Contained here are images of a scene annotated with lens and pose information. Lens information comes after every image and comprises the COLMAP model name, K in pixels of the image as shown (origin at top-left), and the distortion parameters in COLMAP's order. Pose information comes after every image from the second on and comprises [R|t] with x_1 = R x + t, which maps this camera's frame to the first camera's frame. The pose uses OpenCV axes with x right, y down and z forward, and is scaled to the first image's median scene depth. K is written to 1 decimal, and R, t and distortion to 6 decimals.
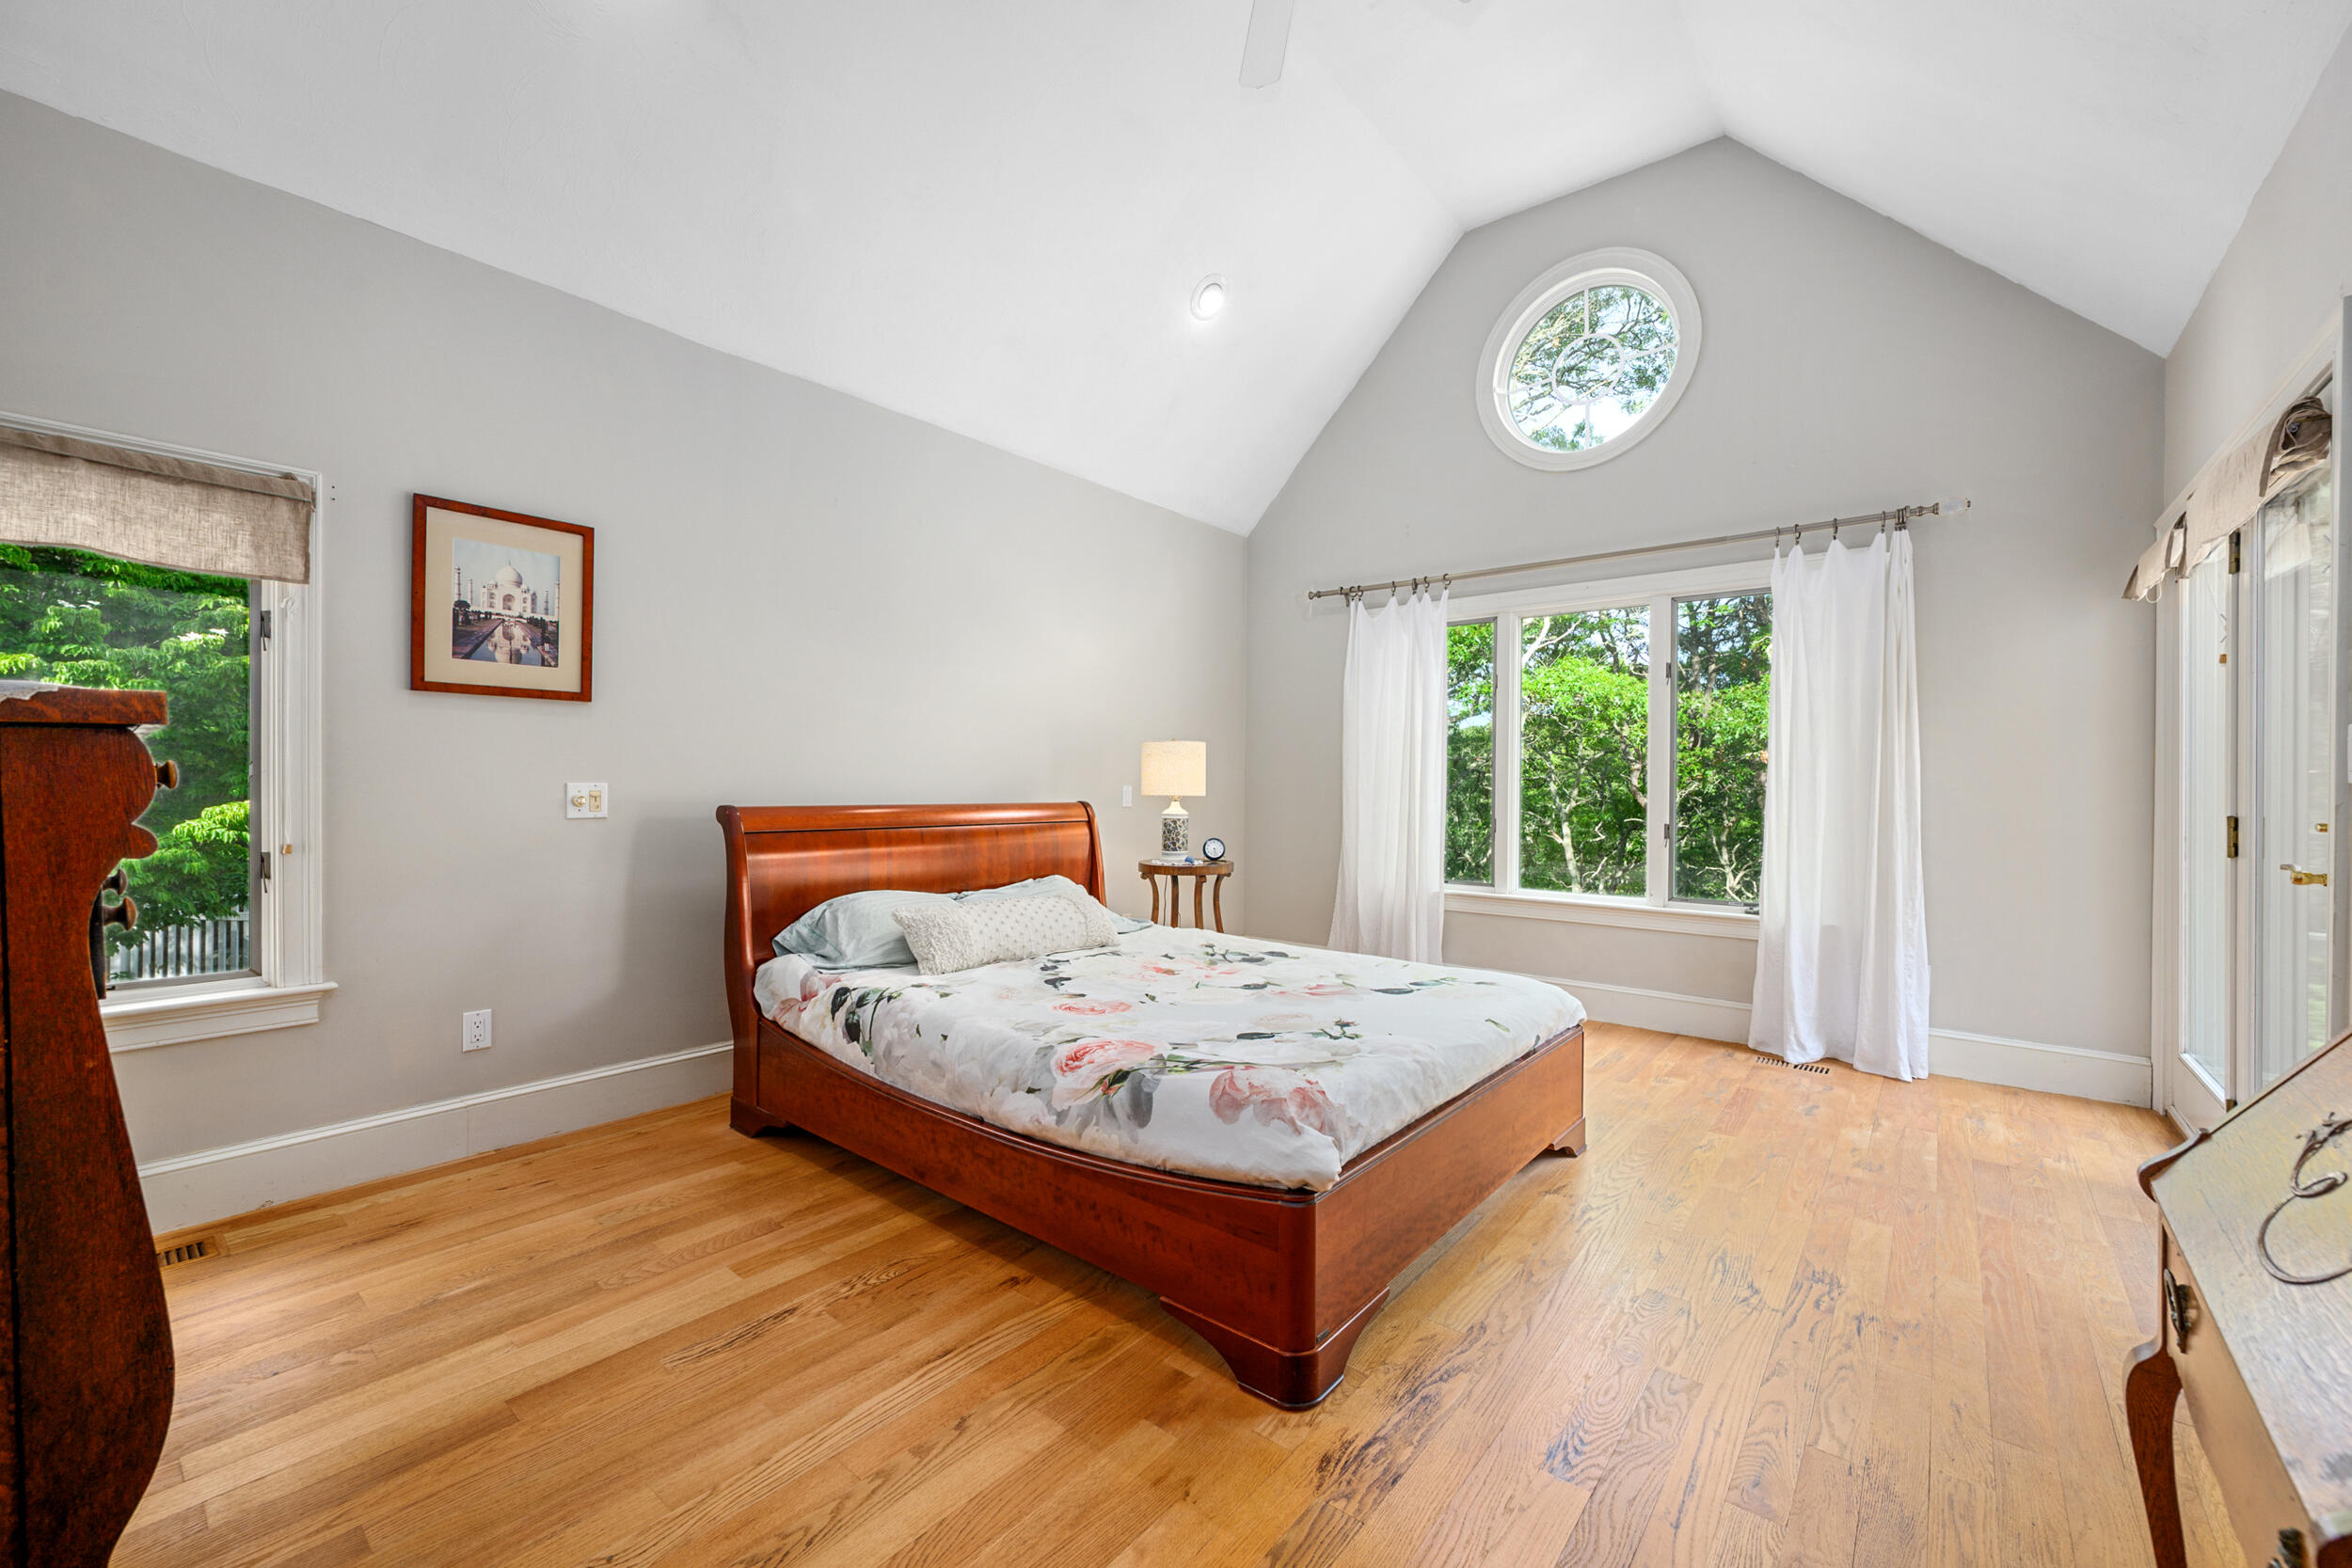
lens RADIAL K [[932.6, 0, 1182.4], [0, 932.6, 781.7], [0, 0, 1]] dist [-0.000470, 0.000028]
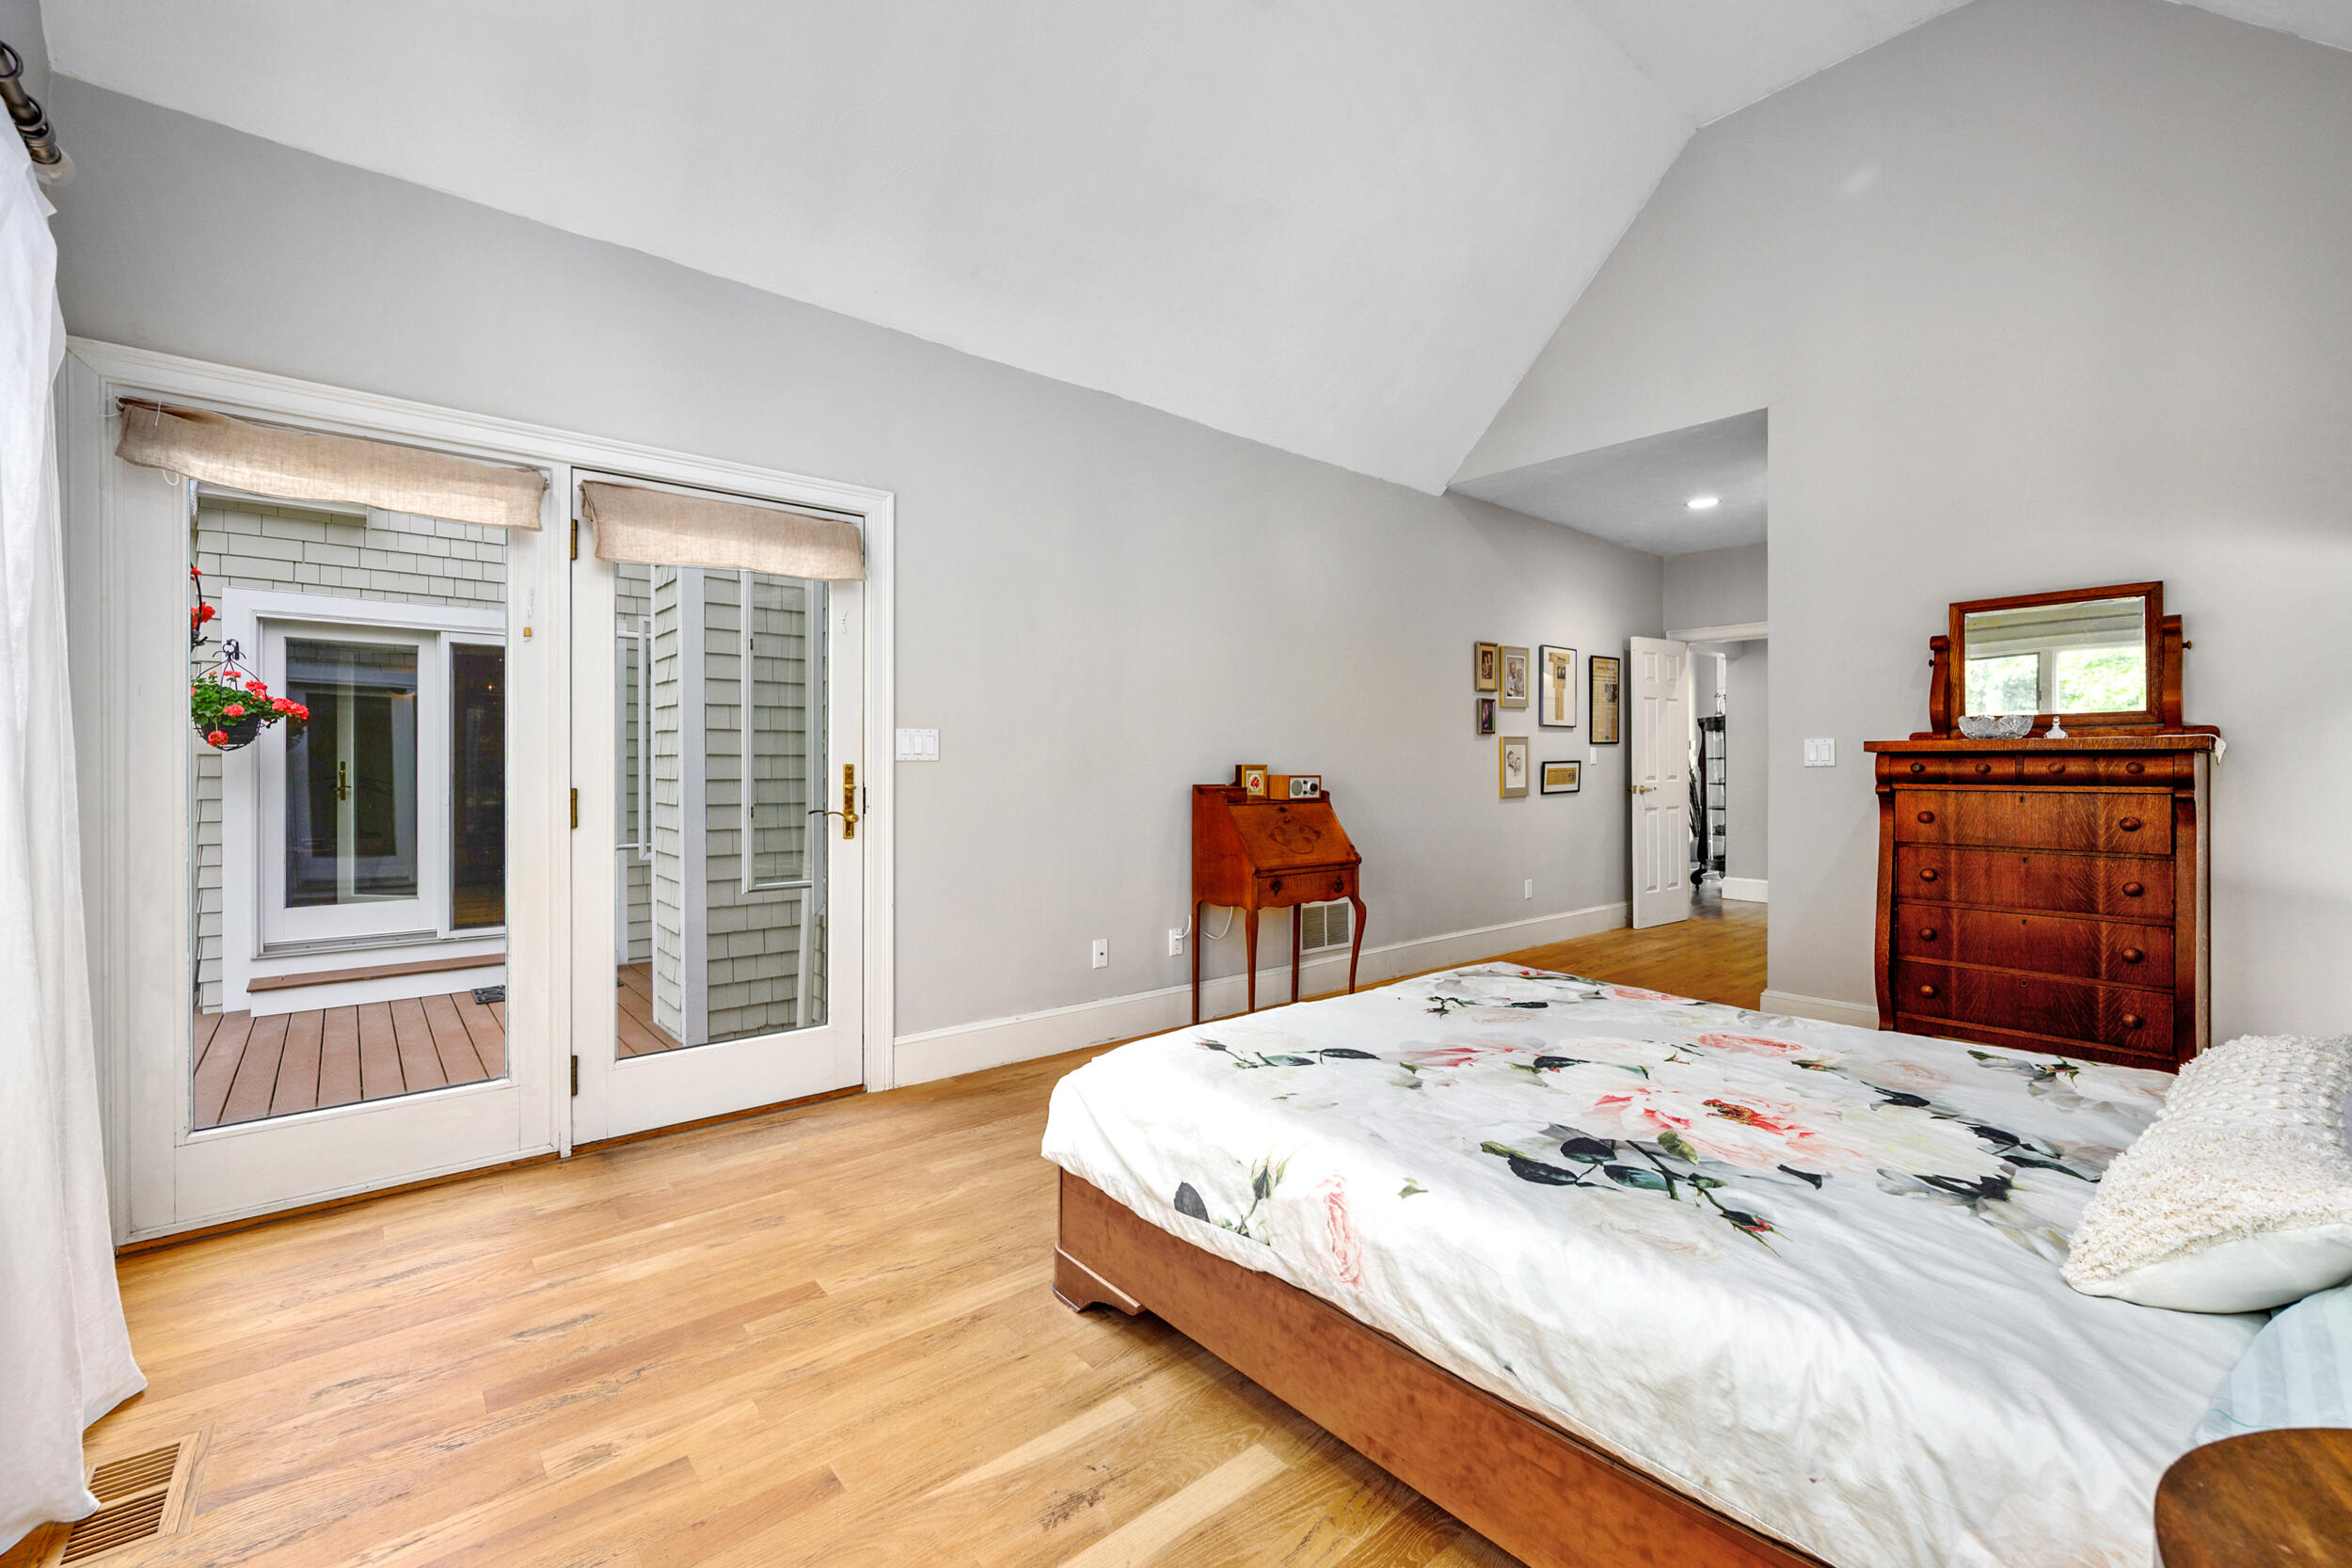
lens RADIAL K [[985.1, 0, 1186.3], [0, 985.1, 766.6], [0, 0, 1]] dist [-0.001698, 0.000276]
pose [[-0.984241, -0.009918, 0.176556, 0.234616], [-0.009911, 0.999950, 0.000923, 0.003947], [-0.176556, -0.000841, -0.984290, 1.904142]]
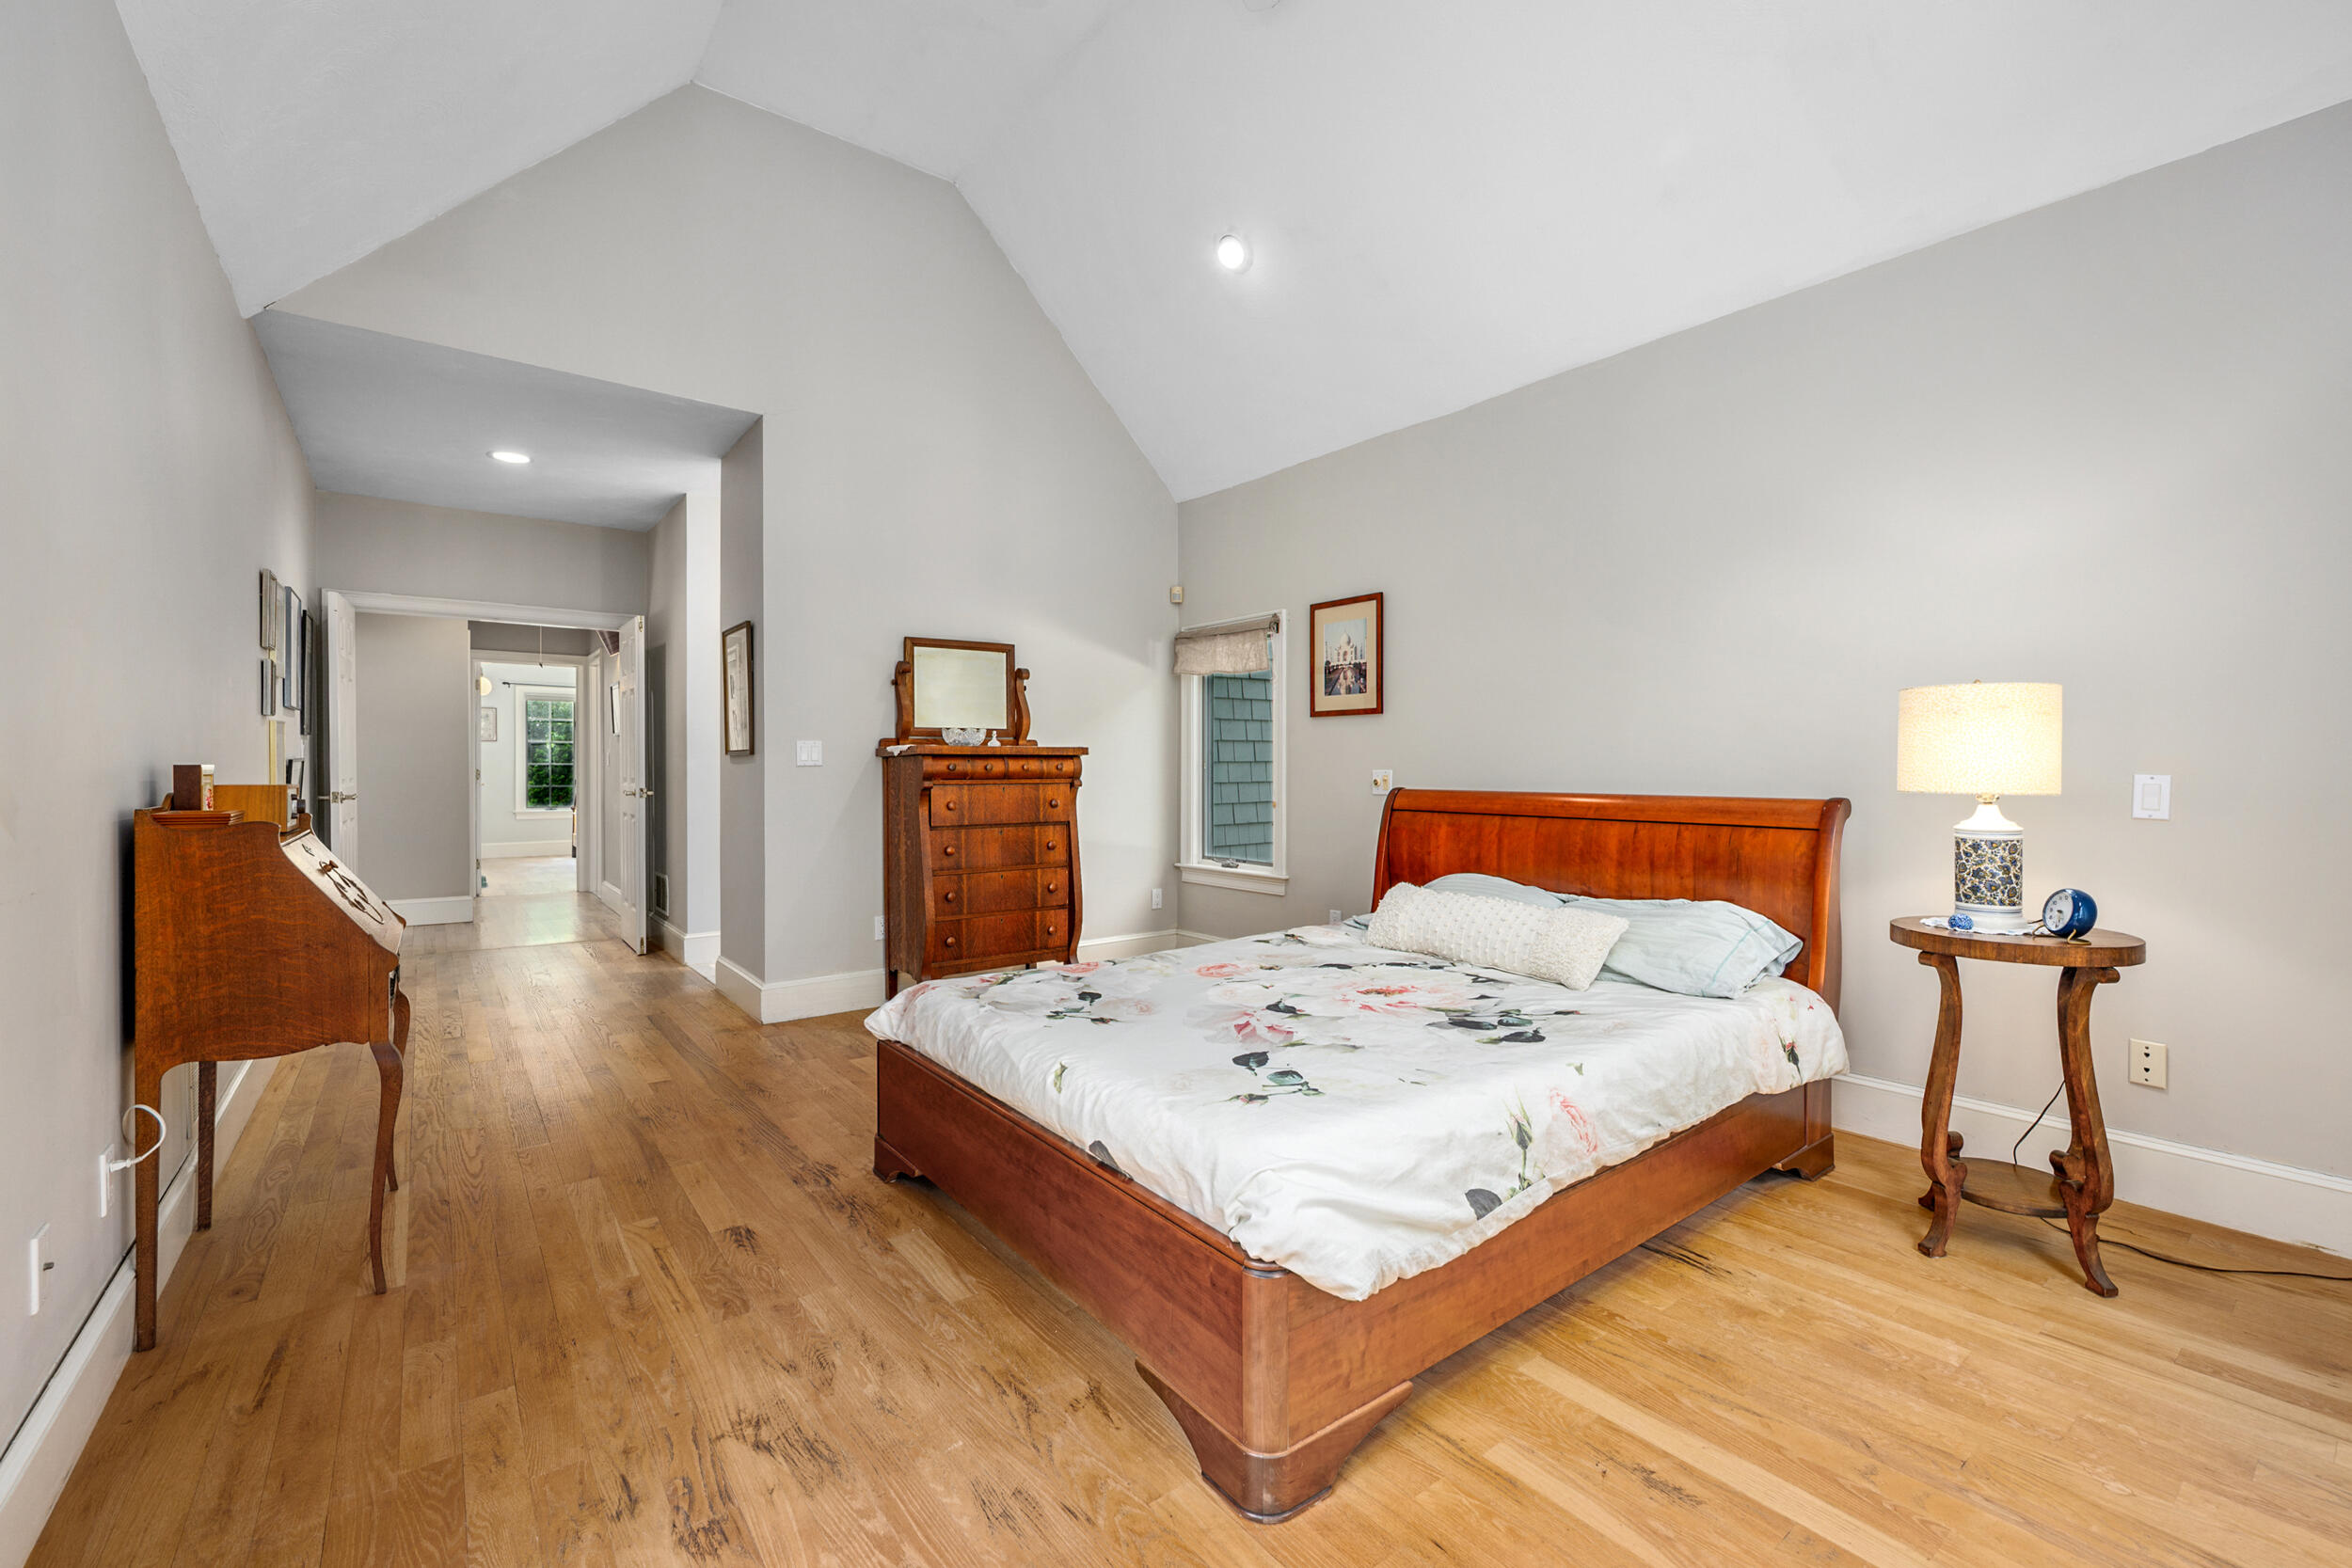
lens RADIAL K [[985.1, 0, 1186.3], [0, 985.1, 766.6], [0, 0, 1]] dist [-0.001698, 0.000276]
pose [[-0.222990, -0.008039, -0.974788, 1.043087], [-0.001190, 0.999967, -0.007975, 0.008914], [0.974820, -0.000618, -0.222992, 1.202583]]
